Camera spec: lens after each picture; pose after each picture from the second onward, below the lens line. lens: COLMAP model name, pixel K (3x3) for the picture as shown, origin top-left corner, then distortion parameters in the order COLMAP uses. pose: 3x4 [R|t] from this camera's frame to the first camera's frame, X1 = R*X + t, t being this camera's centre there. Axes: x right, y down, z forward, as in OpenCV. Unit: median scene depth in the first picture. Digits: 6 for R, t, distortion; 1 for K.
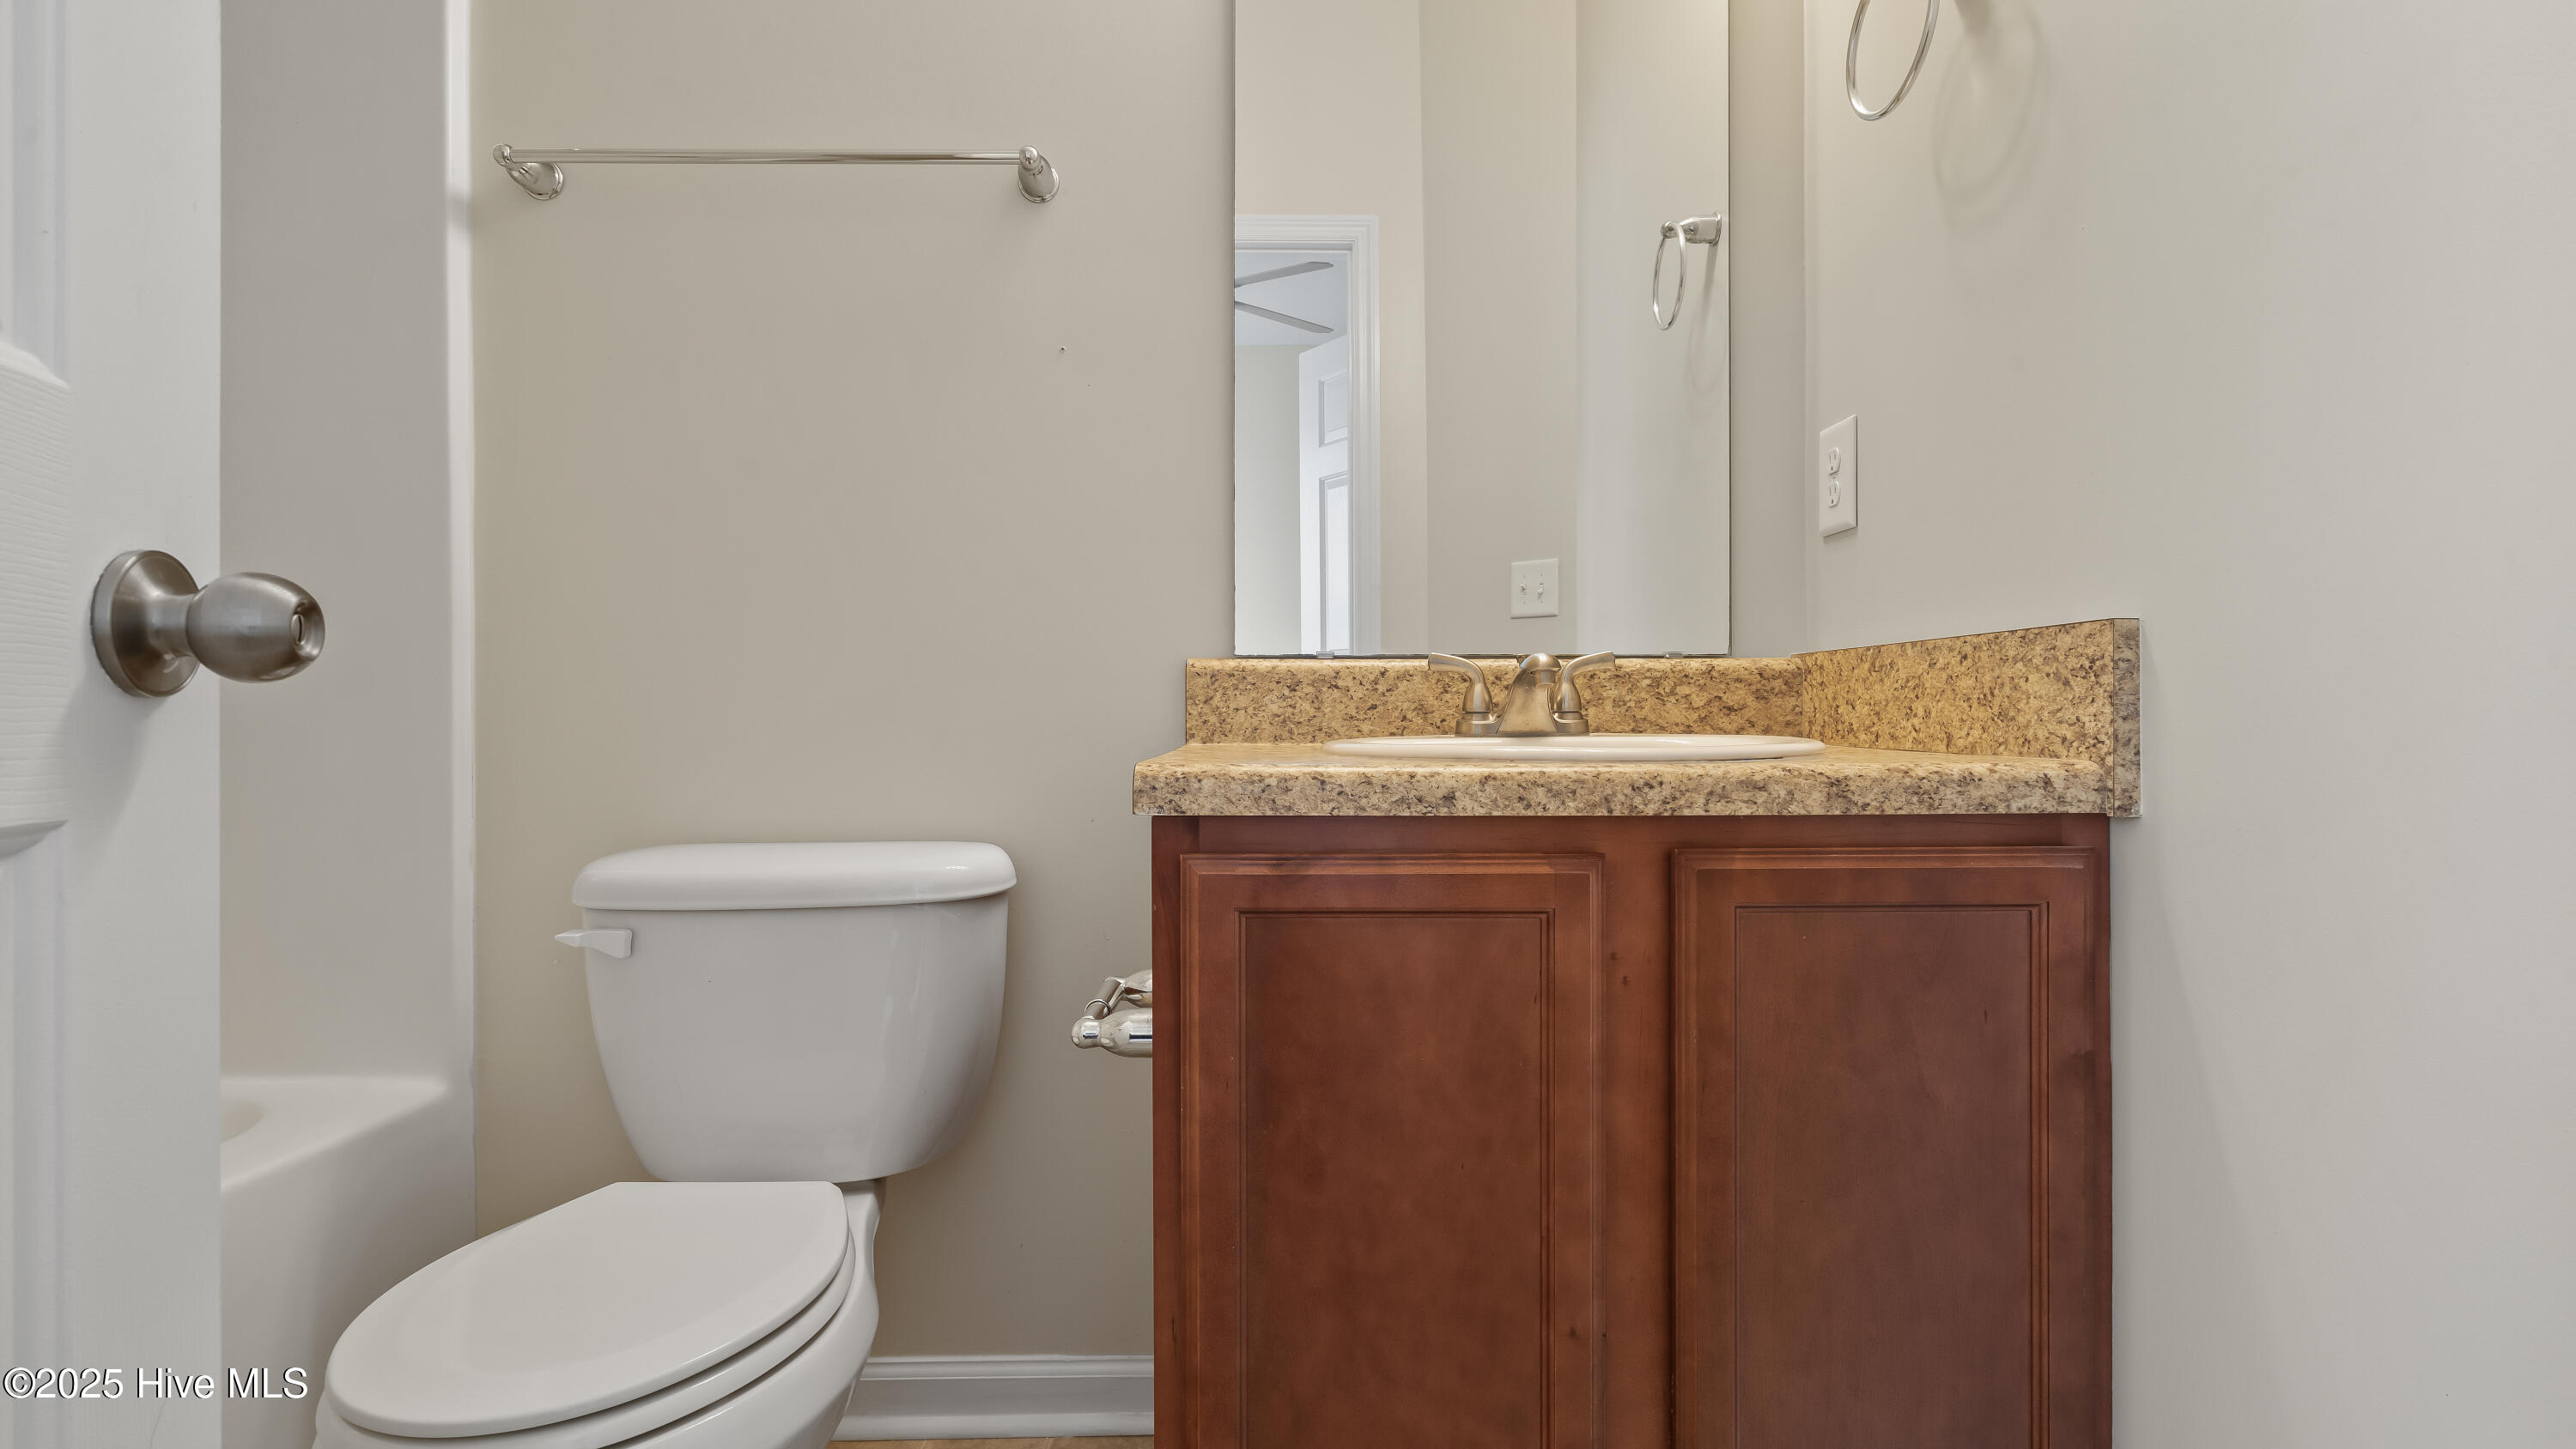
lens RADIAL K [[1180.4, 0, 1280.1], [0, 1180.4, 713.8], [0, 0, 1]] dist [0.000066, 0.002190]
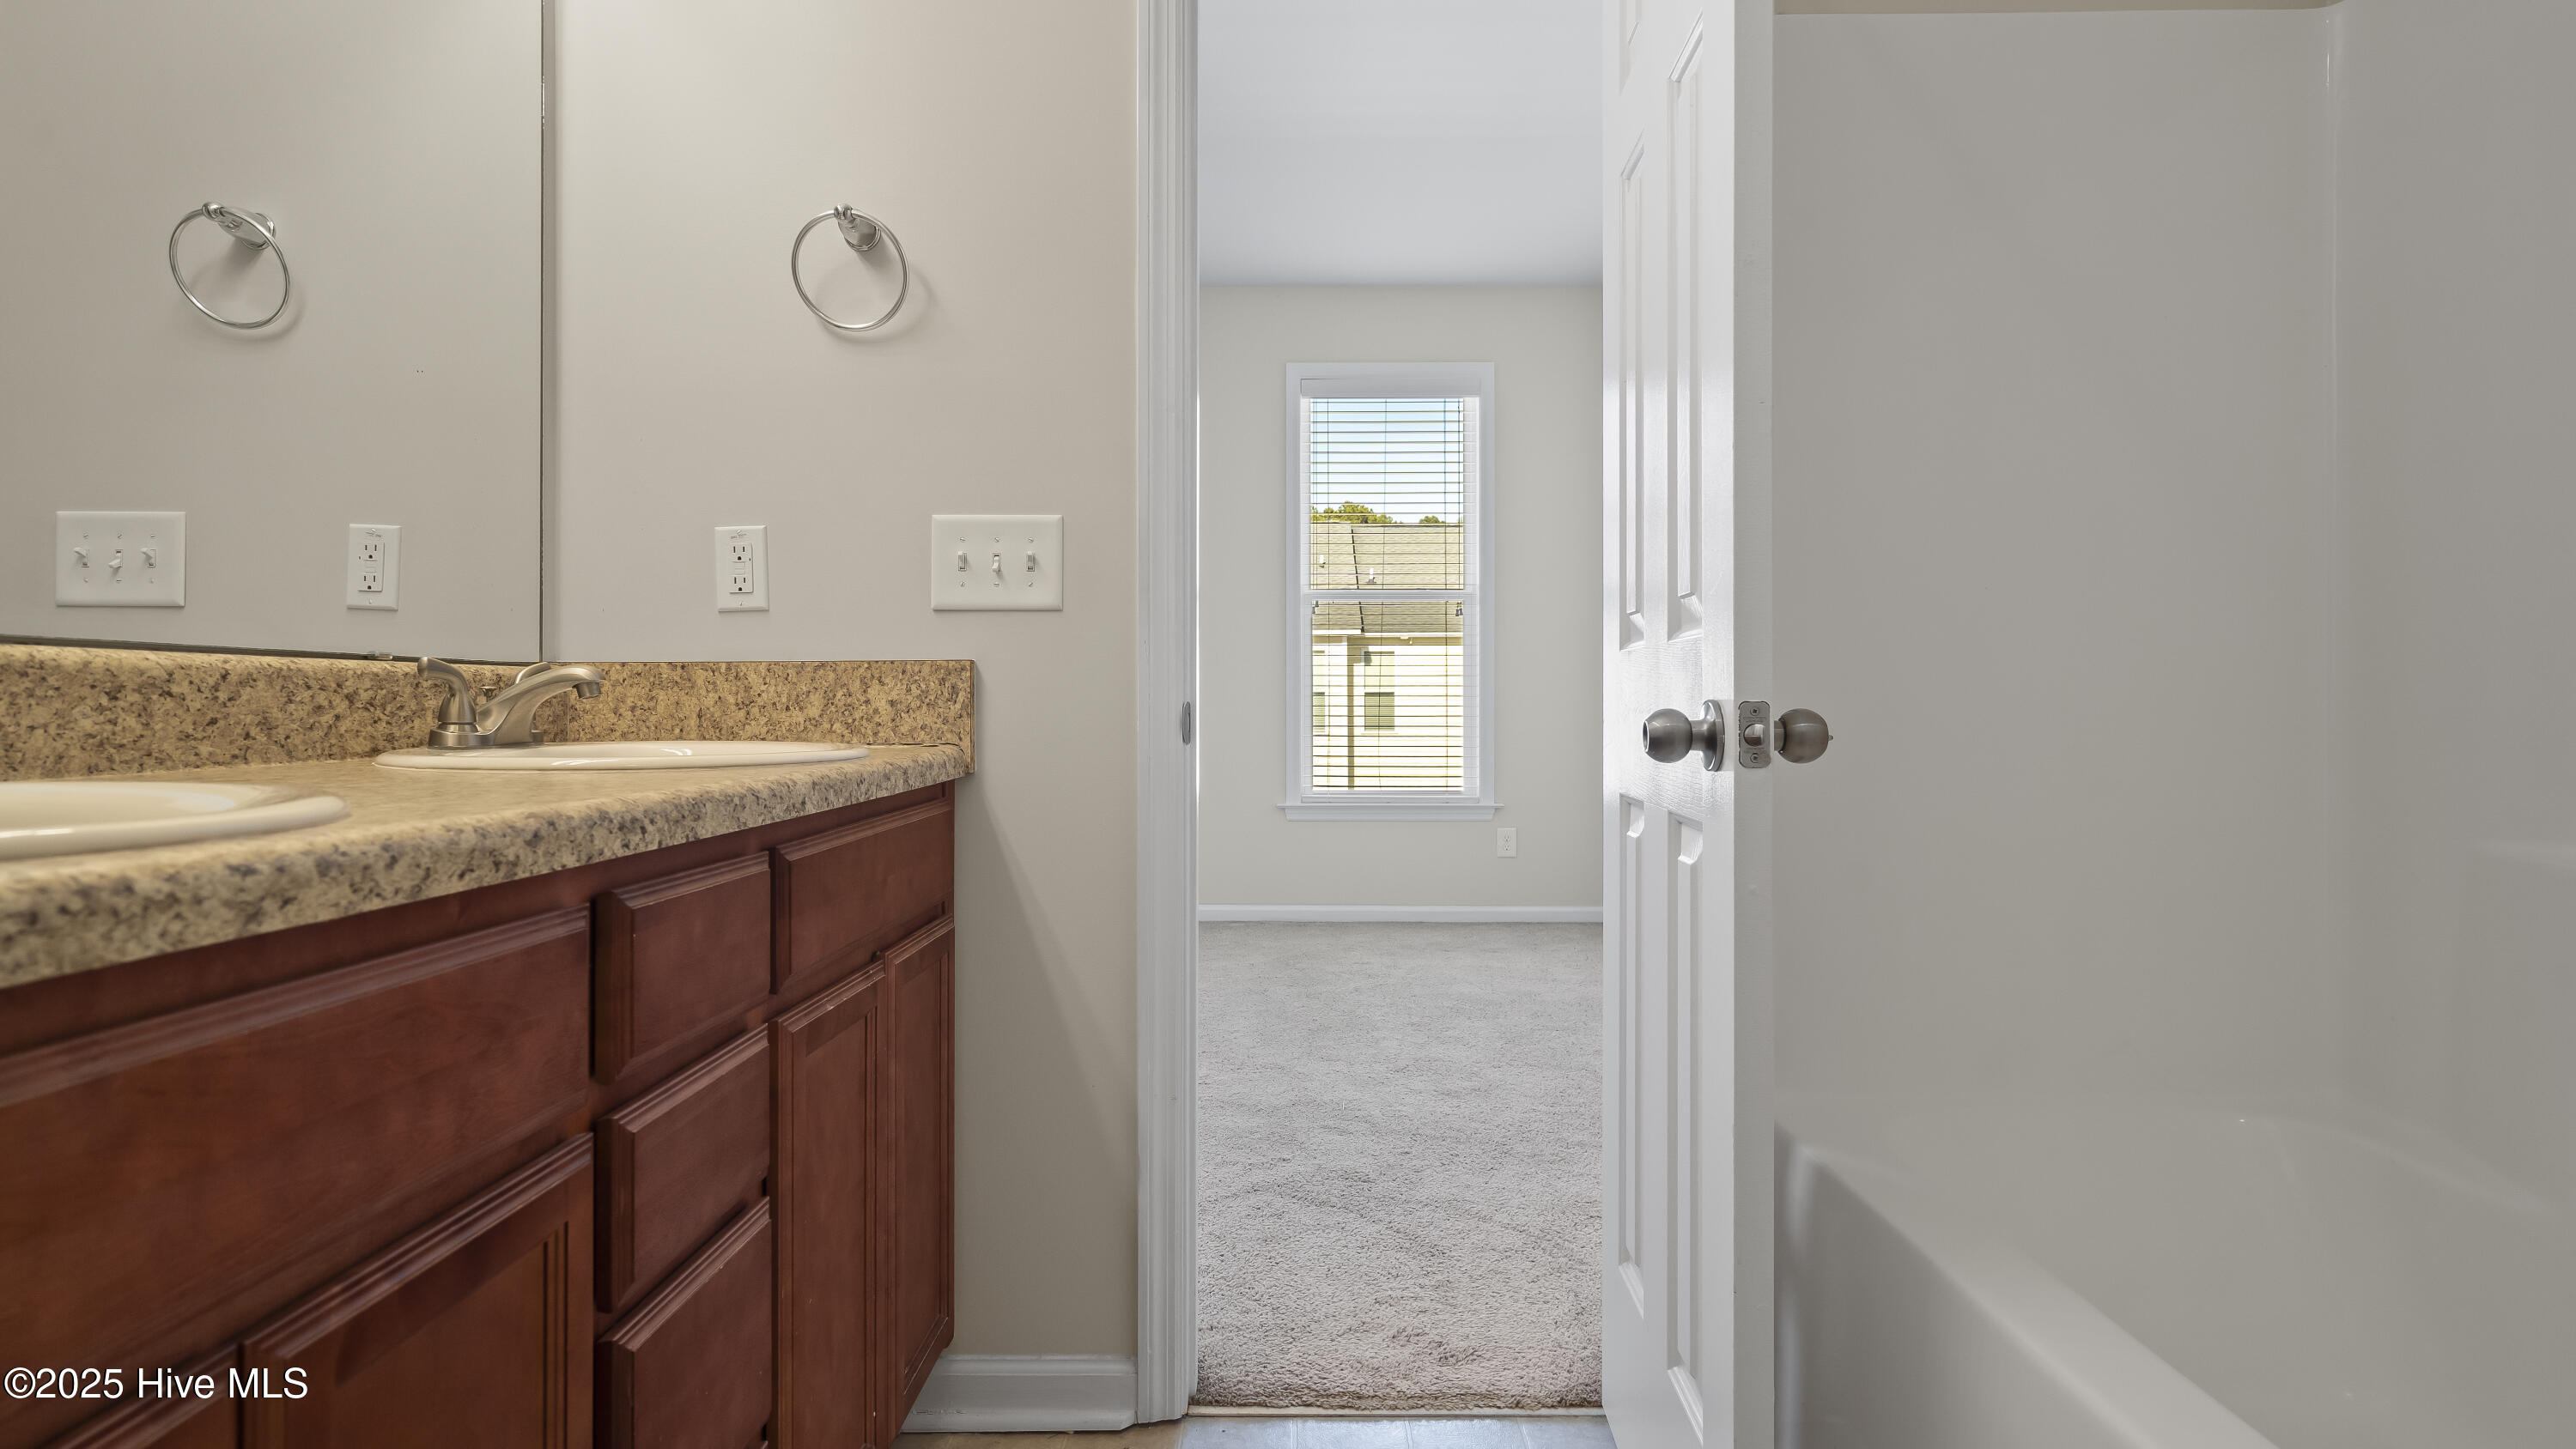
lens RADIAL K [[1241.1, 0, 1271.7], [0, 1241.1, 703.5], [0, 0, 1]] dist [-0.004268, -0.002081]
pose [[0.019599, 0.001502, 0.999807, -1.027189], [-0.003290, 0.999994, -0.001437, -0.026997], [-0.999803, -0.003261, 0.019604, 0.457495]]
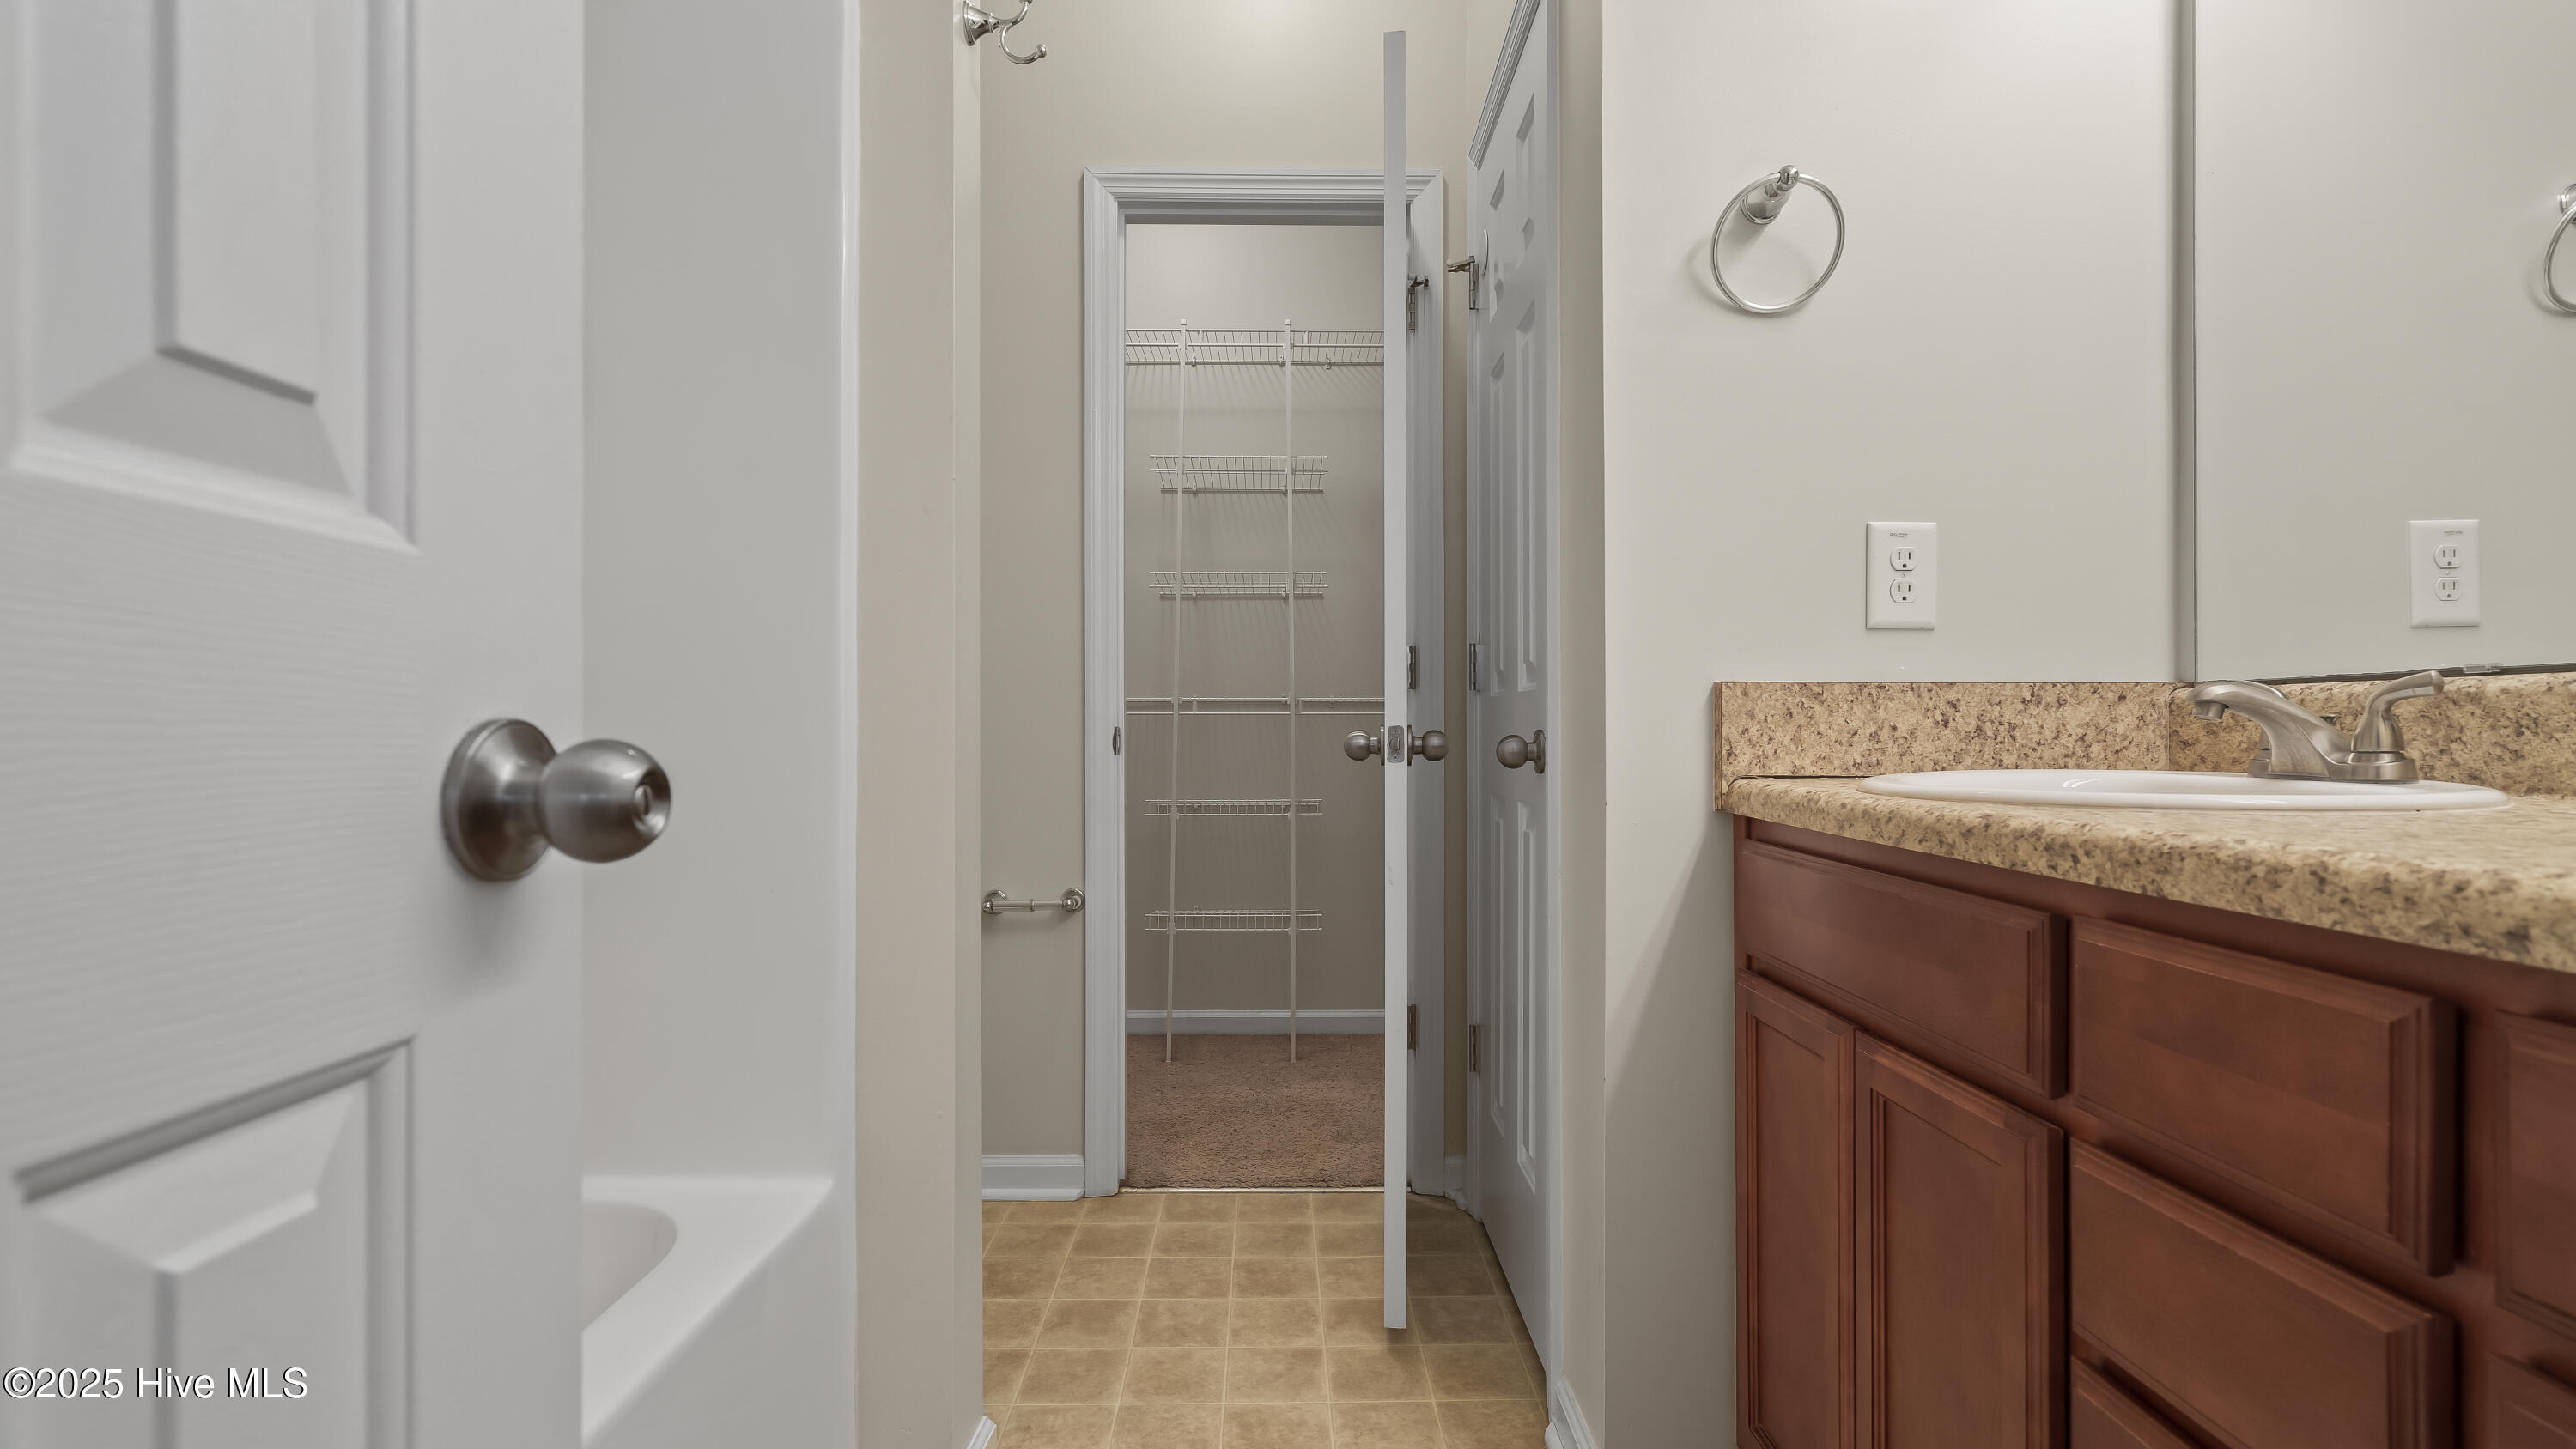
lens RADIAL K [[1180.4, 0, 1307.5], [0, 1180.4, 732.4], [0, 0, 1]] dist [0.000066, 0.002190]
pose [[0.023966, -0.001461, -0.999712, 0.642403], [0.005823, 0.999982, -0.001322, -0.026982], [0.999696, -0.005789, 0.023974, 0.368407]]
